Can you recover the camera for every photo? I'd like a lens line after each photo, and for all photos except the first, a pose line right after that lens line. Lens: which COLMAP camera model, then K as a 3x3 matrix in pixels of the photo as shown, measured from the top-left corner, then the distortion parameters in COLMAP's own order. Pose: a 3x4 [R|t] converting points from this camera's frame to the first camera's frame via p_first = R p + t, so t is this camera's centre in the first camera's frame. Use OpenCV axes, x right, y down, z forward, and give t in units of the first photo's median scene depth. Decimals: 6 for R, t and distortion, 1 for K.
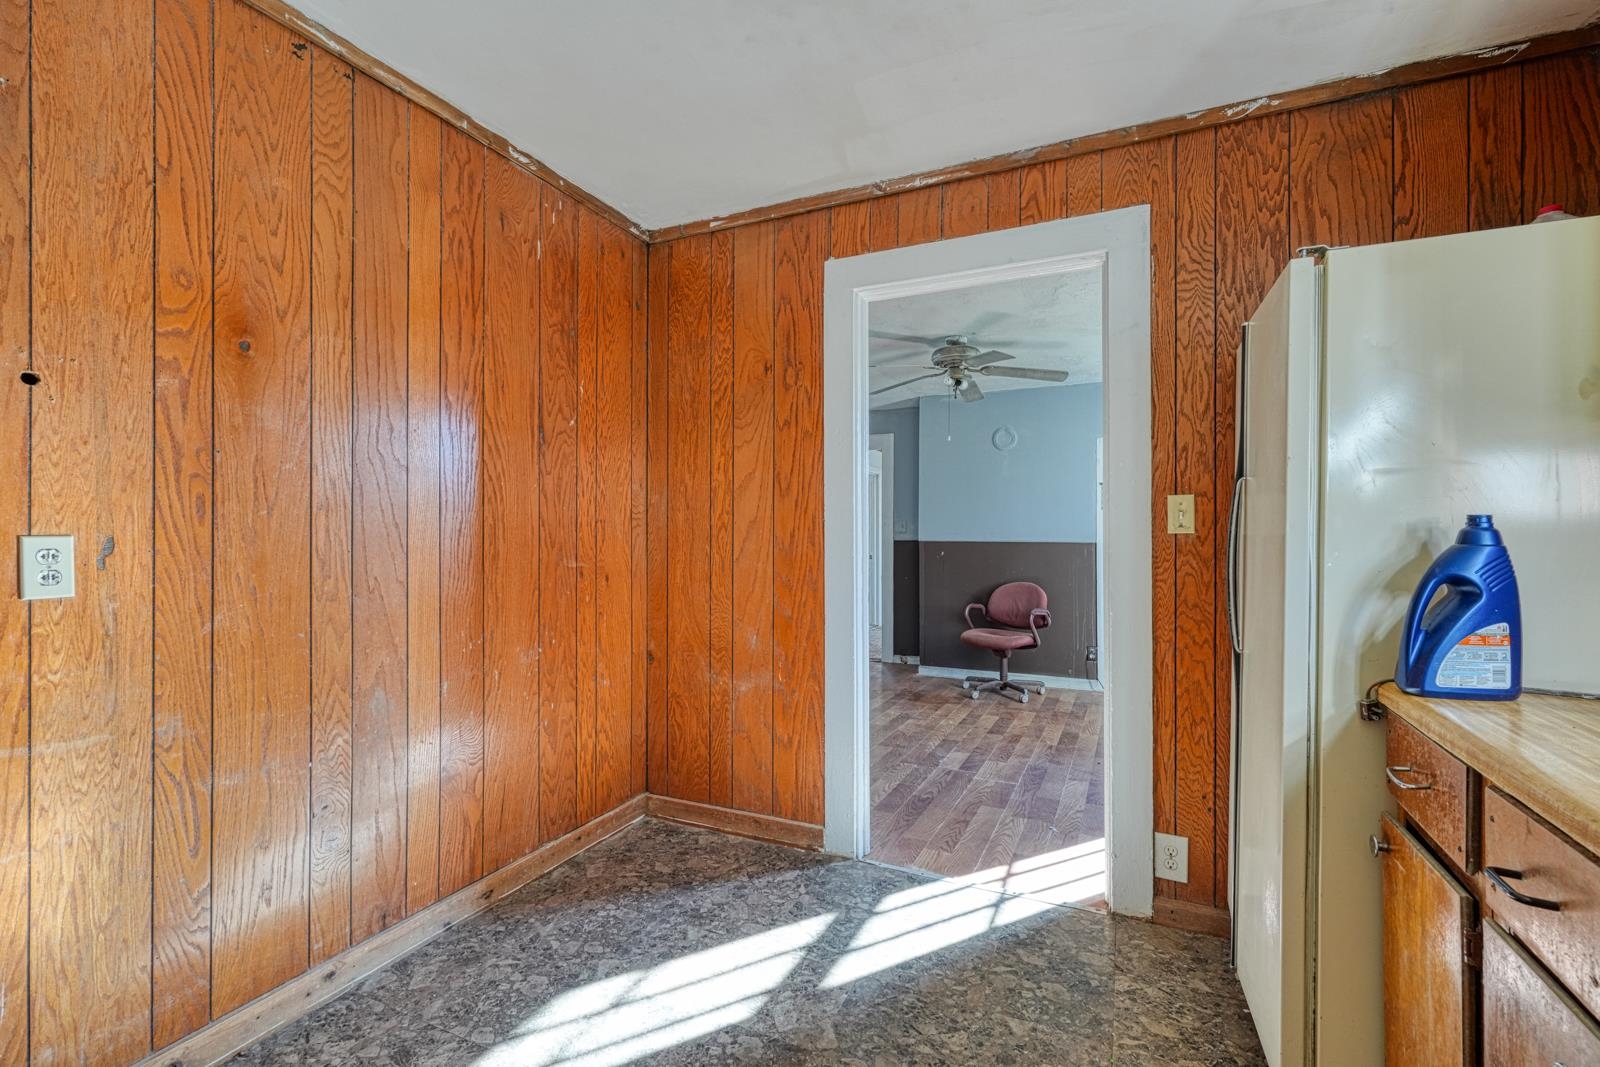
lens RADIAL K [[707.2, 0, 801.6], [0, 707.2, 535.5], [0, 0, 1]] dist [-0.000329, 0.001199]
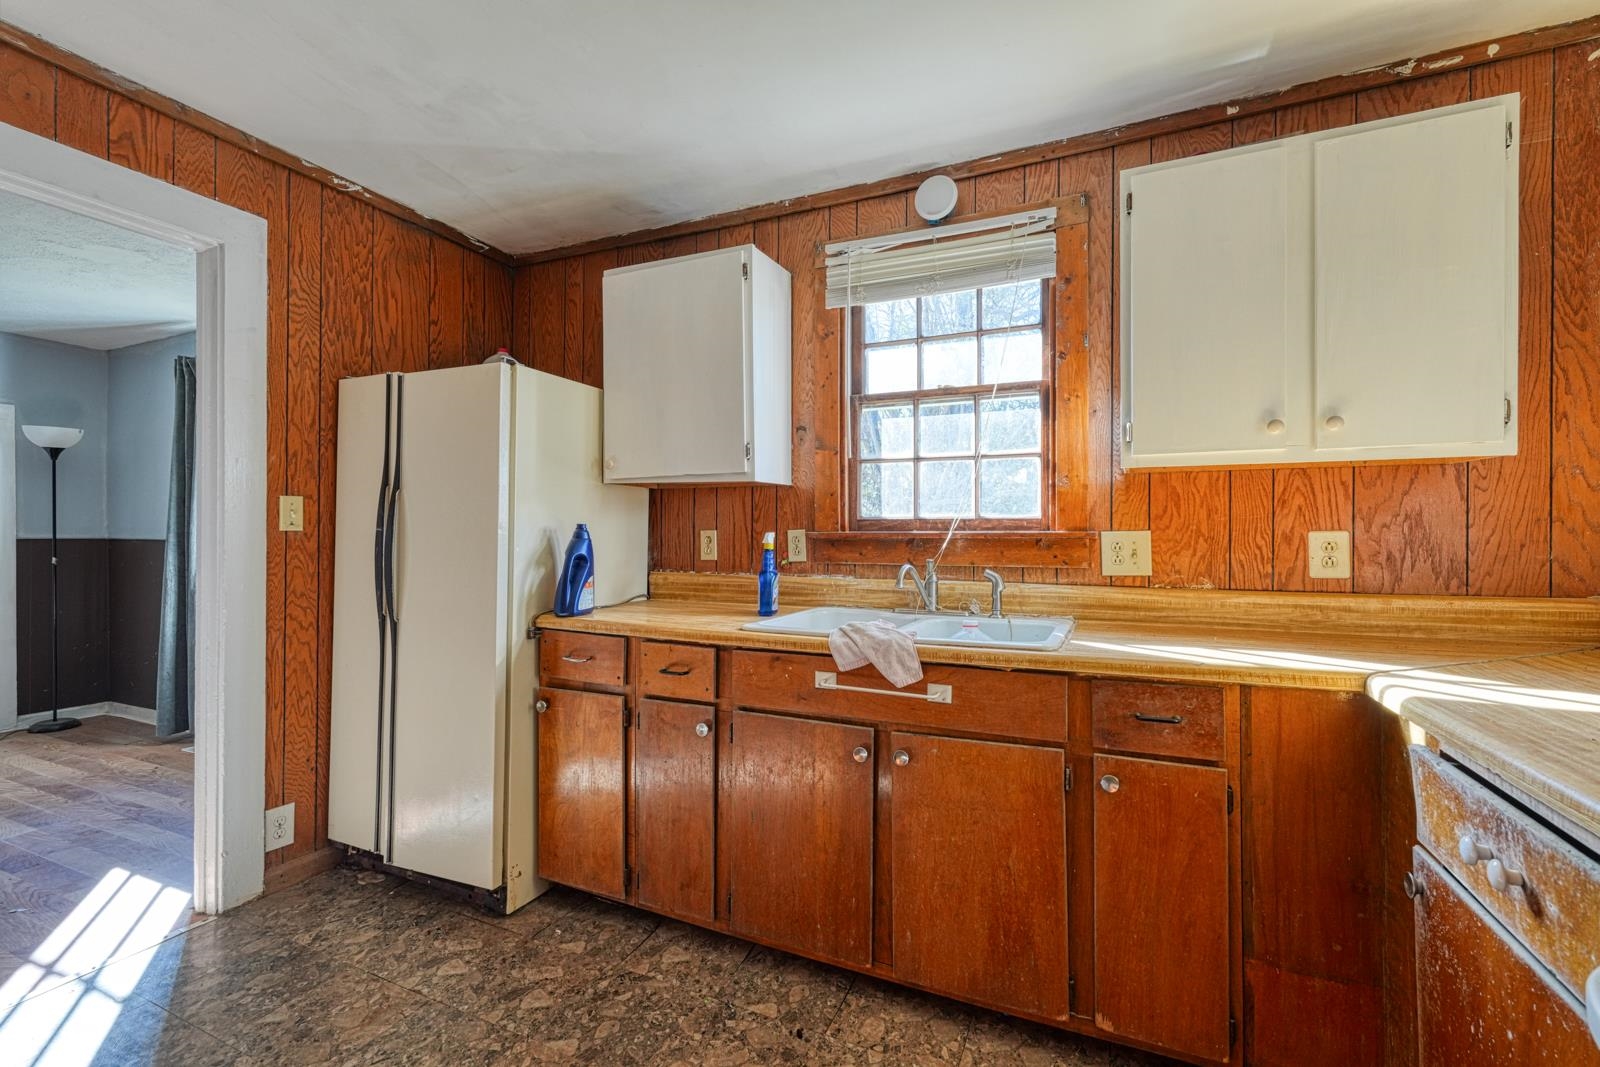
lens RADIAL K [[707.2, 0, 798.4], [0, 707.2, 531.3], [0, 0, 1]] dist [-0.000329, 0.001199]
pose [[-0.006225, 0.000538, 0.999980, -0.584688], [-0.005260, 0.999986, -0.000571, -0.005479], [-0.999967, -0.005264, -0.006222, 0.211897]]
